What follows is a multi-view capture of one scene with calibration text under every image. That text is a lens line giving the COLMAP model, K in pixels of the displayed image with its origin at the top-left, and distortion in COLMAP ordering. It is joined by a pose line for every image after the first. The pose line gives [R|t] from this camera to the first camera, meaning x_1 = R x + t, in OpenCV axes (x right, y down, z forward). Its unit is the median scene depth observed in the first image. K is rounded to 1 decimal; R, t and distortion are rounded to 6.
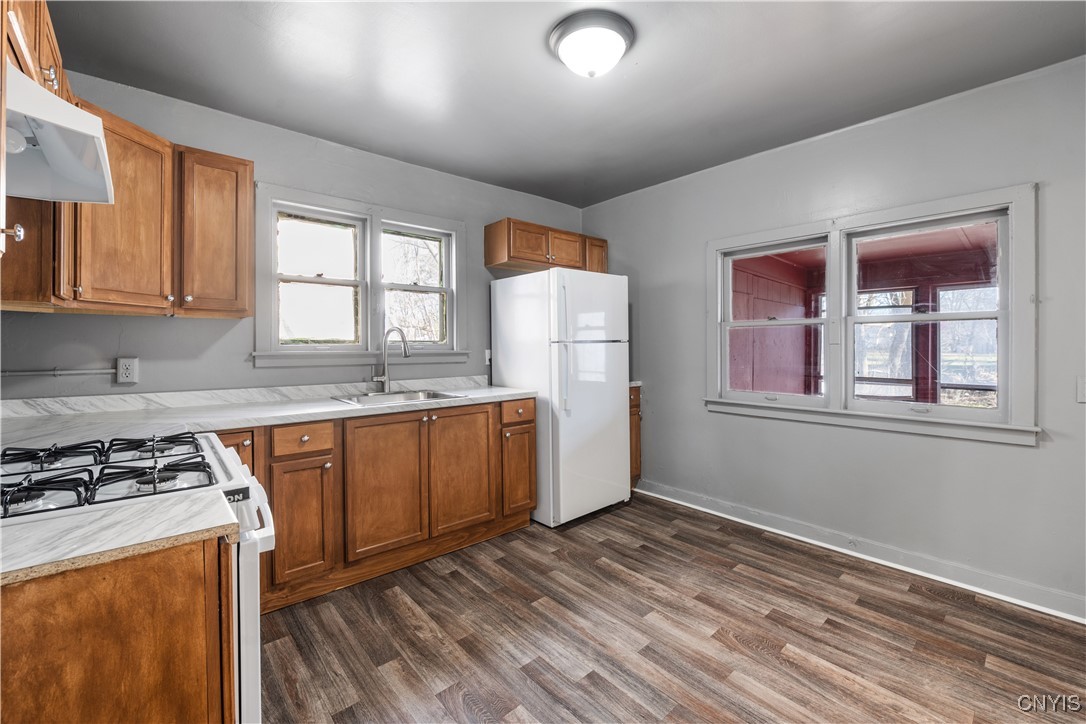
lens RADIAL K [[450.8, 0, 558.5], [0, 450.8, 348.0], [0, 0, 1]] dist [-0.009923, -0.000994]
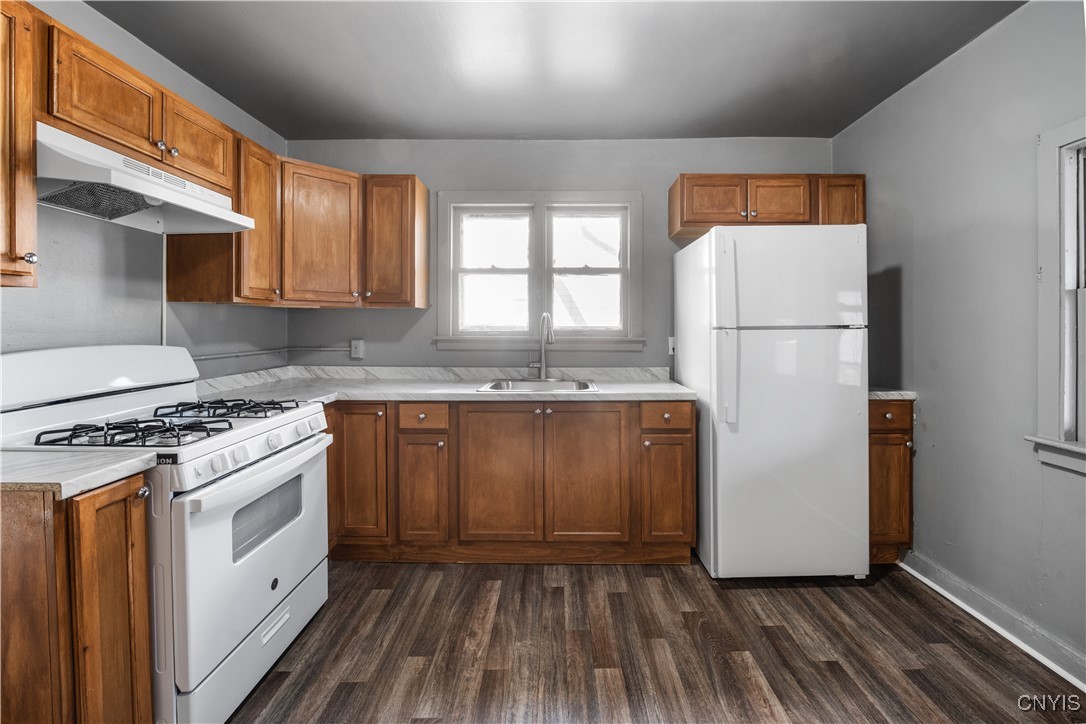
lens RADIAL K [[450.8, 0, 557.7], [0, 450.8, 332.5], [0, 0, 1]] dist [-0.009923, -0.000994]
pose [[0.742398, 0.008703, -0.669903, 0.329126], [-0.008021, 0.999959, 0.004101, -0.008256], [0.669911, 0.002329, 0.742438, 0.316238]]
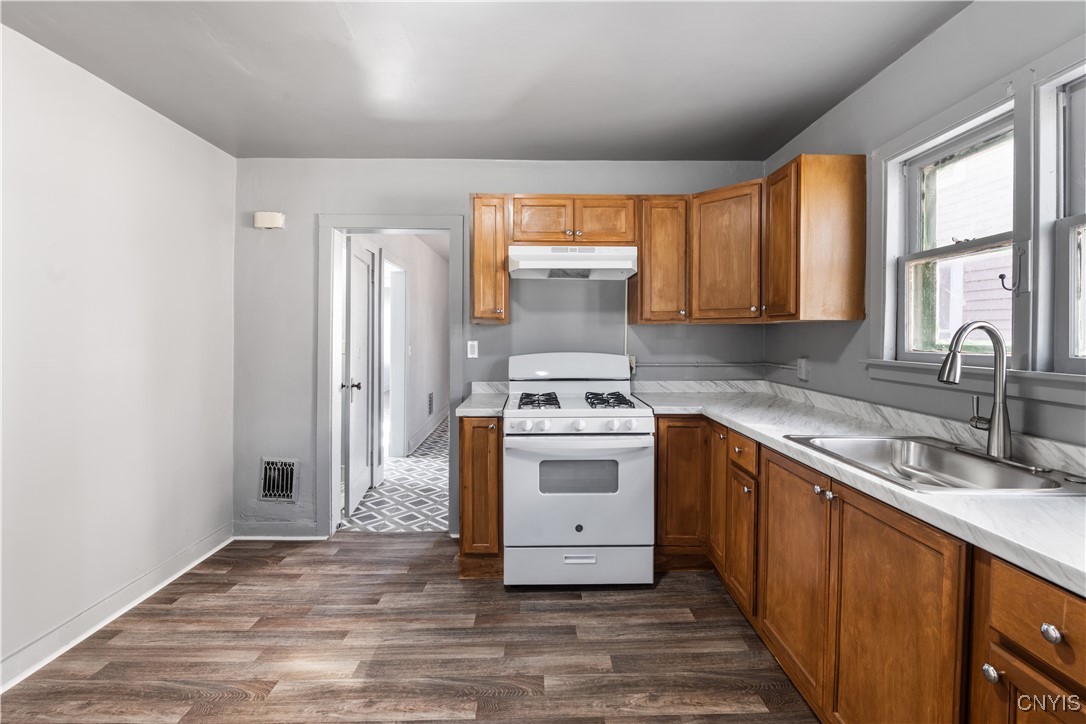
lens RADIAL K [[450.8, 0, 538.0], [0, 450.8, 343.1], [0, 0, 1]] dist [-0.009923, -0.000994]
pose [[-0.665438, 0.007607, -0.746414, 0.322079], [-0.013467, 0.999663, 0.022195, -0.028493], [0.746331, 0.024821, -0.665112, 1.023994]]
